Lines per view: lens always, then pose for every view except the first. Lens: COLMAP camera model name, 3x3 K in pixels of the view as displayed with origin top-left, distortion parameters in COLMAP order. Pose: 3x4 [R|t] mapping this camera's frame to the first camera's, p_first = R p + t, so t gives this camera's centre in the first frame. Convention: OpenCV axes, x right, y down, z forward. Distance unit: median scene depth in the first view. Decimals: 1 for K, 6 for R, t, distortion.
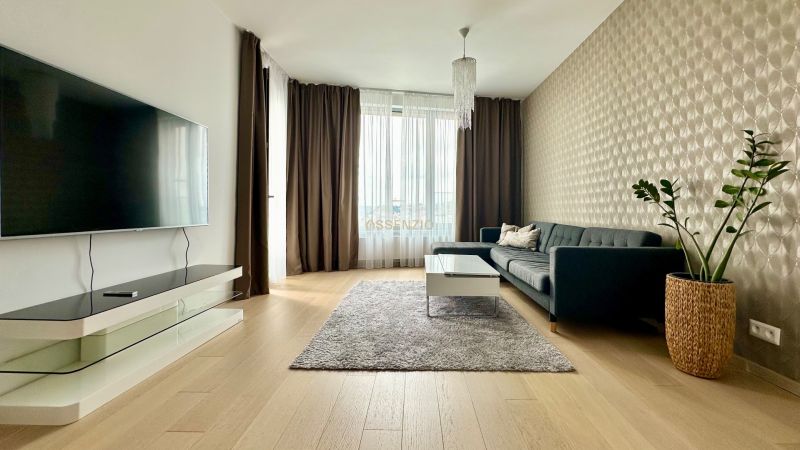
lens RADIAL K [[340.4, 0, 406.7], [0, 340.4, 209.1], [0, 0, 1]] dist [0.008383, -0.000145]
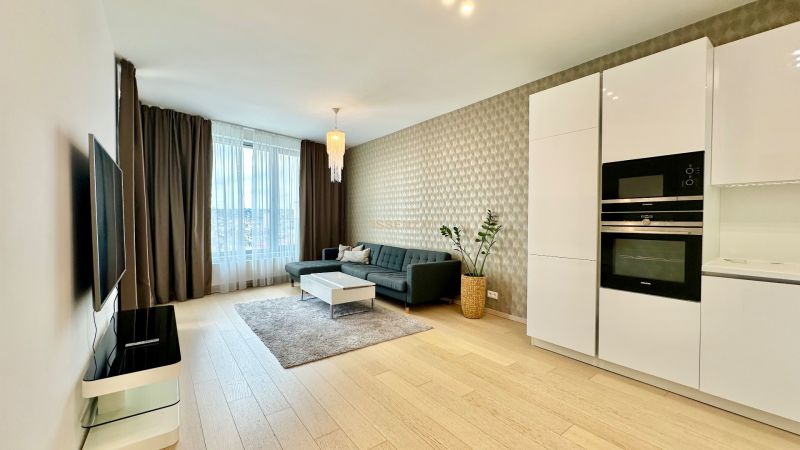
lens RADIAL K [[318.1, 0, 398.5], [0, 318.1, 227.5], [0, 0, 1]] dist [0.000715, 0.000242]
pose [[0.788423, -0.013193, 0.614992, -0.627911], [-0.005587, 0.999575, 0.028606, -0.129380], [-0.615108, -0.025990, 0.788015, -0.251726]]
